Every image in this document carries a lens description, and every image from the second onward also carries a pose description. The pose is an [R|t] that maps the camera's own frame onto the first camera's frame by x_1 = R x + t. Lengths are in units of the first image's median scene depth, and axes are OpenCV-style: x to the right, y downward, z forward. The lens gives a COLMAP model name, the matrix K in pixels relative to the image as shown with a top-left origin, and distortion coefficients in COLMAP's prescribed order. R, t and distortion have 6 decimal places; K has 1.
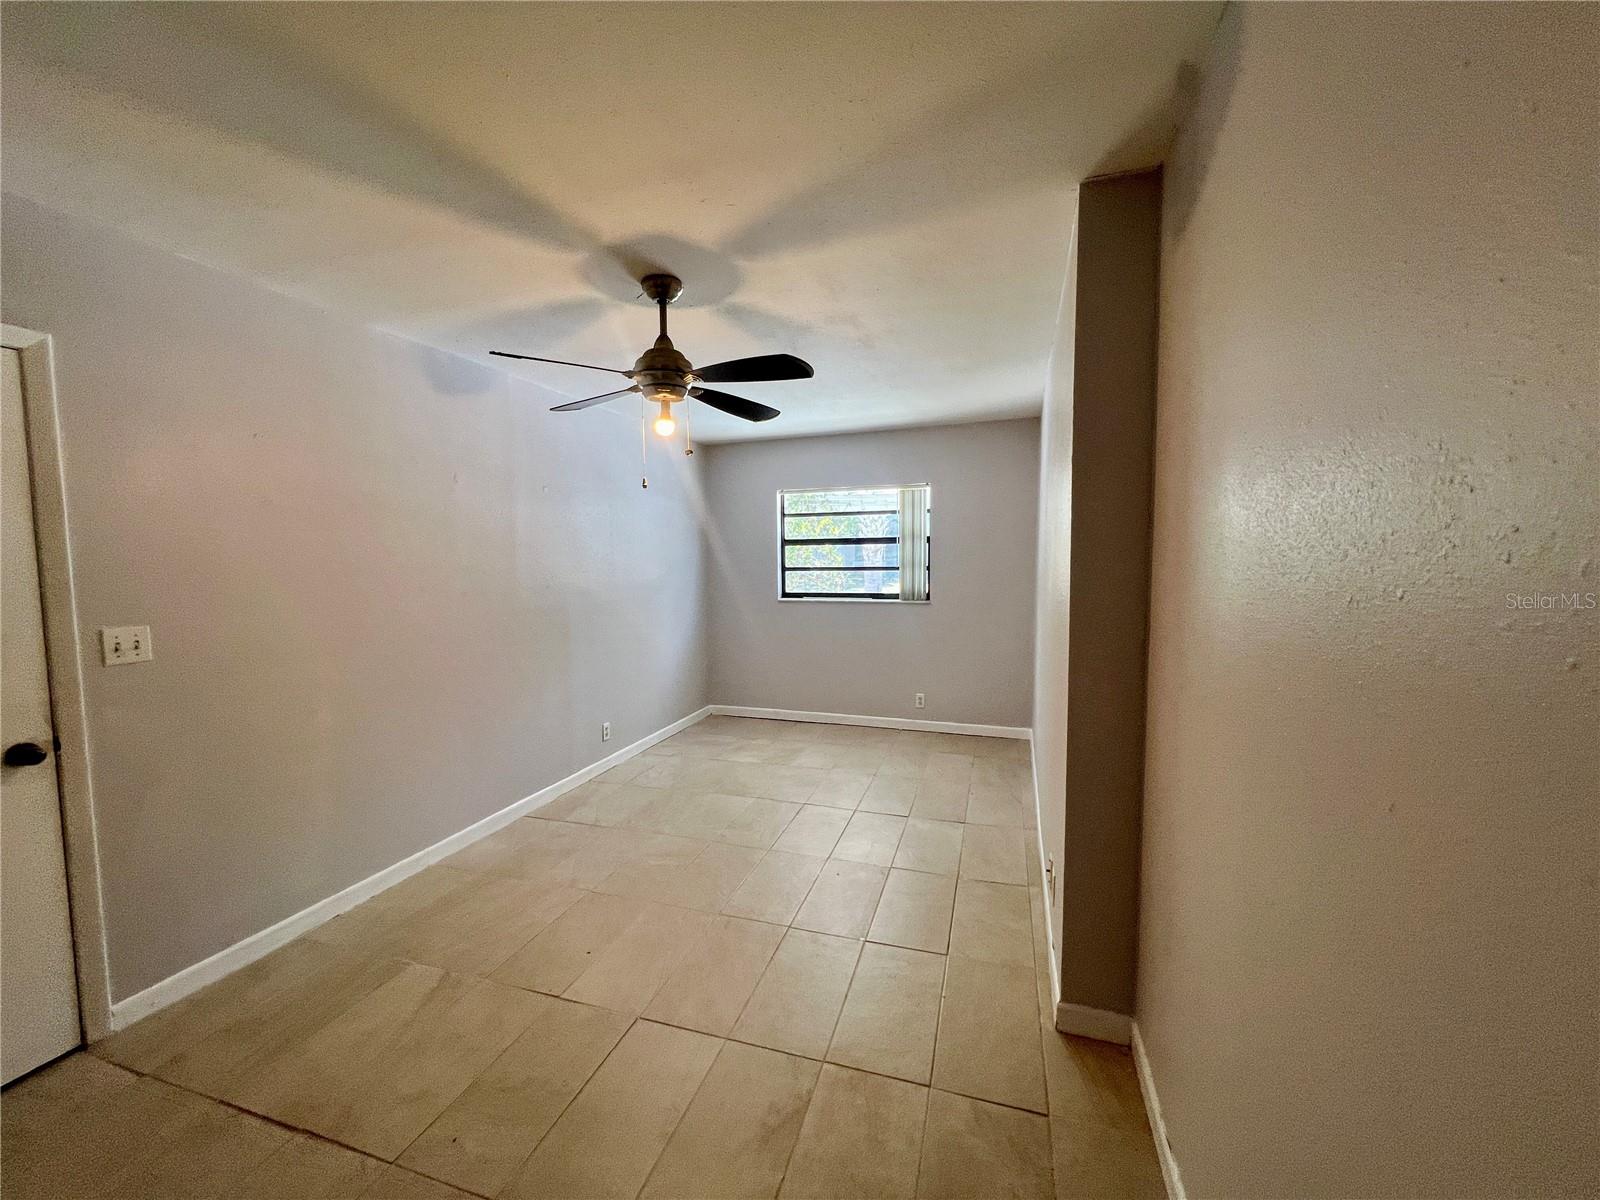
lens RADIAL K [[644.0, 0, 800.0], [0, 644.0, 600.0], [0, 0, 1]] dist [-0.001984, 0.000141]
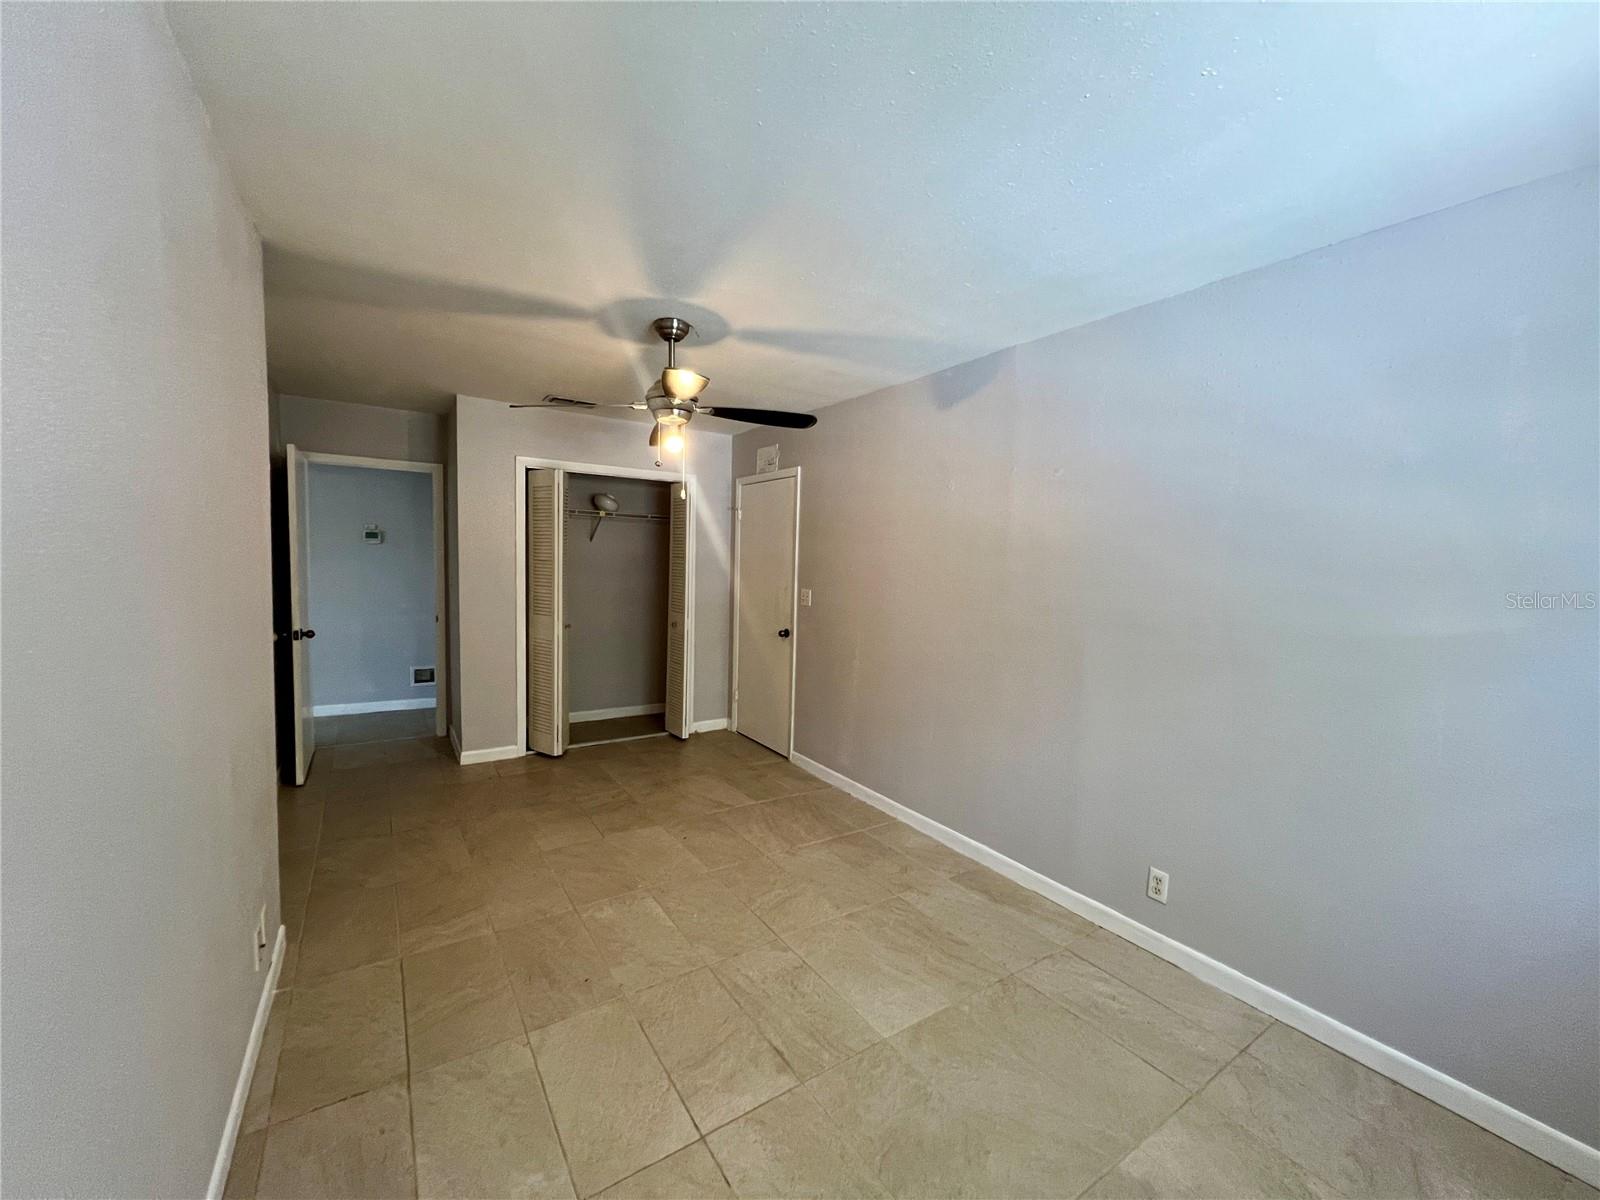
lens RADIAL K [[631.1, 0, 800.0], [0, 631.1, 600.0], [0, 0, 1]] dist [0.000817, 0.000059]
pose [[-0.623719, 0.037396, -0.780754, 0.416179], [-0.079886, 0.990575, 0.111264, -0.102713], [0.777556, 0.131769, -0.614853, 1.430290]]
